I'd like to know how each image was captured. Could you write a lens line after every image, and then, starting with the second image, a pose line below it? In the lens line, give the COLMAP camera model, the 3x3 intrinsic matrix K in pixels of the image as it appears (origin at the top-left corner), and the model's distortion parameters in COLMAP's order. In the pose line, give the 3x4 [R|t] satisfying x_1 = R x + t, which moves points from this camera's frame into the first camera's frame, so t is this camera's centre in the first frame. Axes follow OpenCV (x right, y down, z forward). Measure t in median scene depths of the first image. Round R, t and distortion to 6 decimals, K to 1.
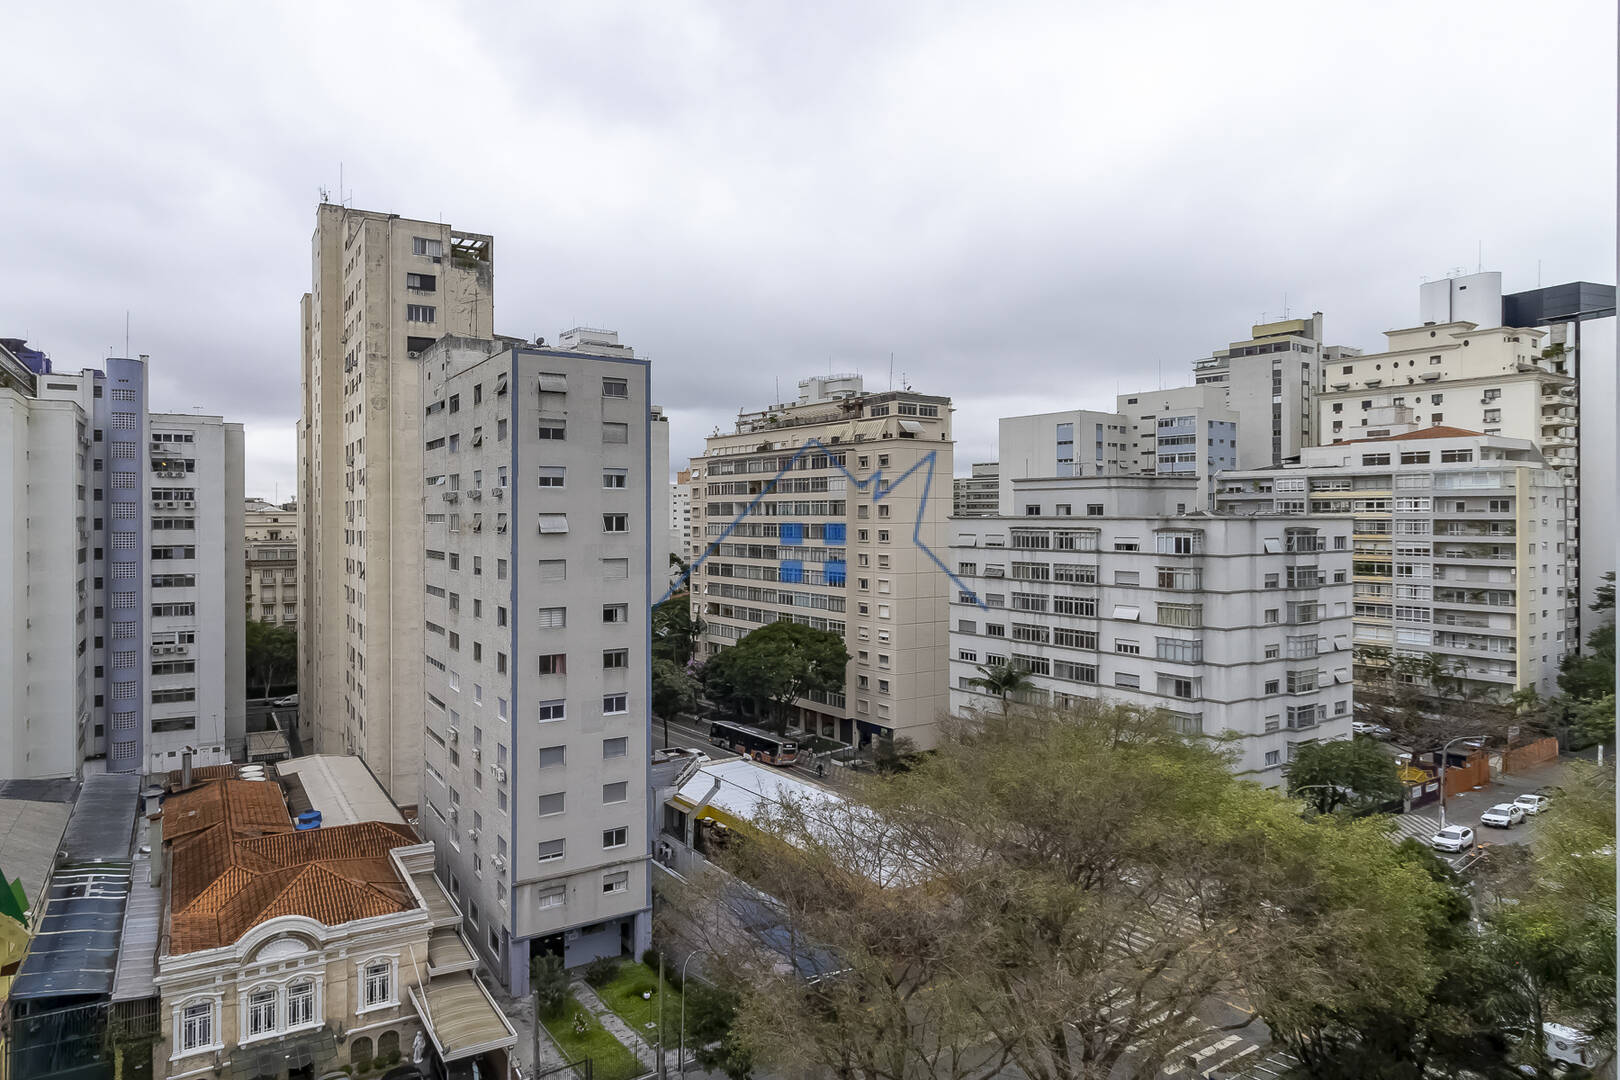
lens RADIAL K [[826.2, 0, 690.4], [0, 826.2, 518.1], [0, 0, 1]] dist [0.002708, 0.000080]
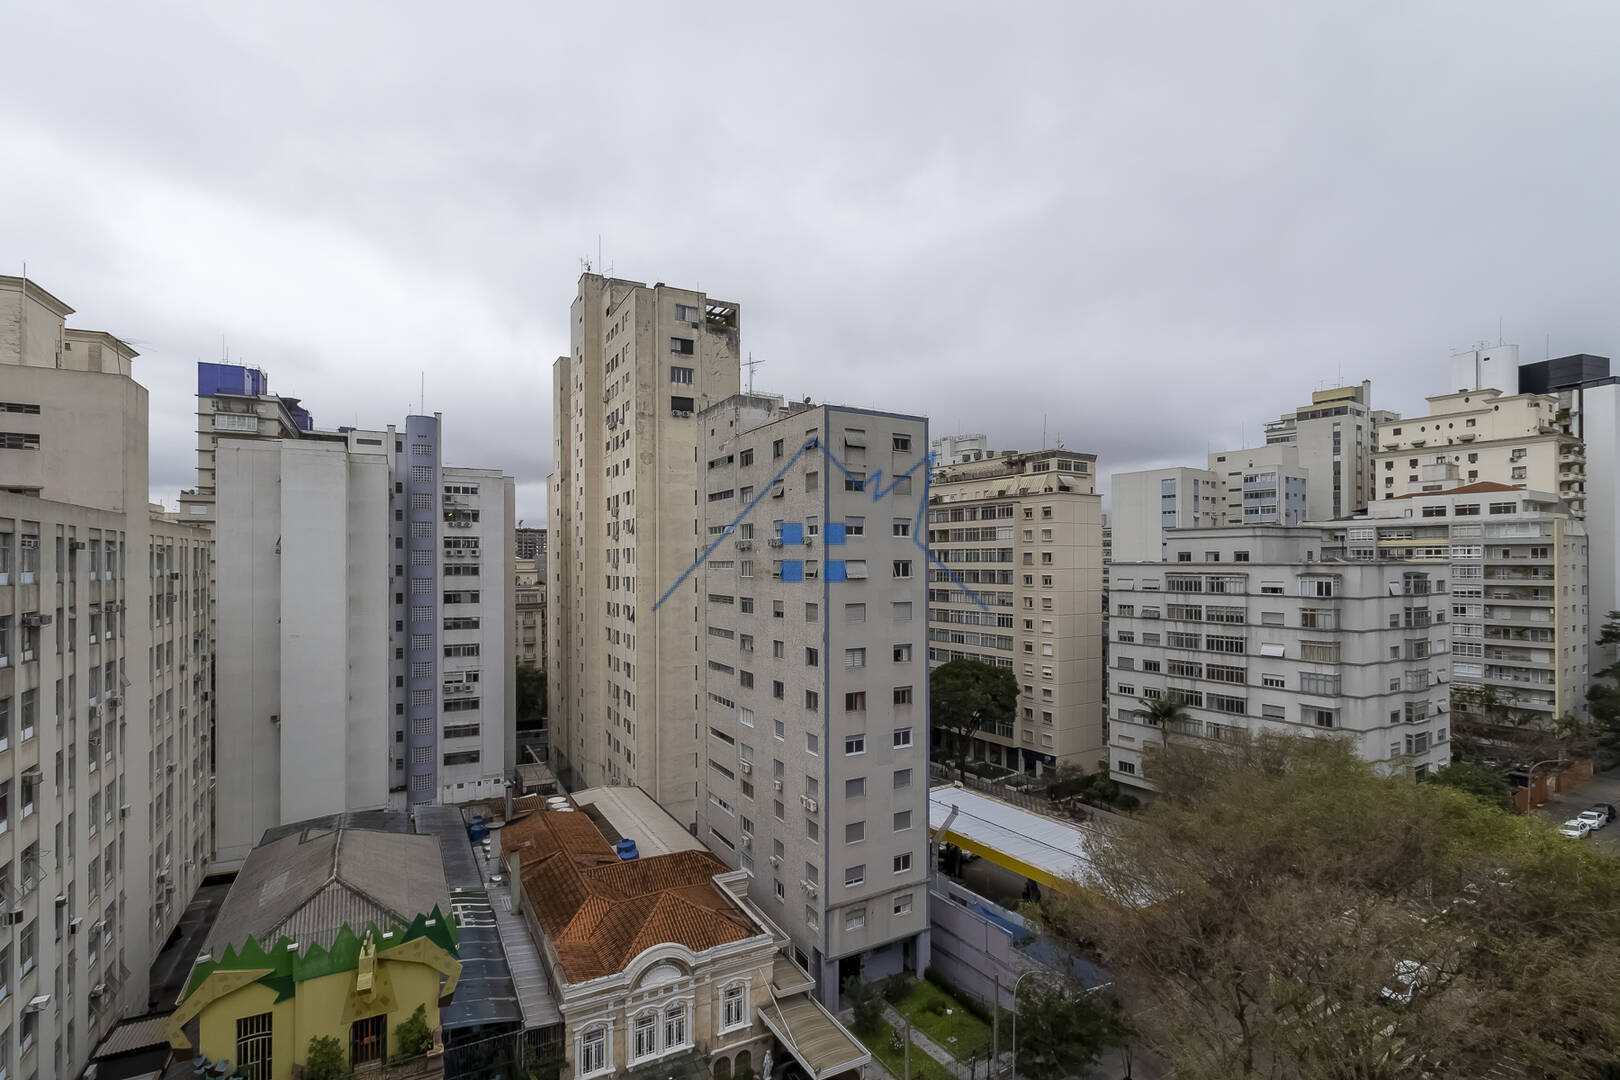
lens RADIAL K [[743.3, 0, 808.1], [0, 743.3, 563.5], [0, 0, 1]] dist [0.003054, -0.000045]
pose [[0.999917, -0.001193, 0.012822, -0.168191], [0.001209, 0.999998, -0.001254, -0.000149], [-0.012820, 0.001269, 0.999917, 0.027853]]
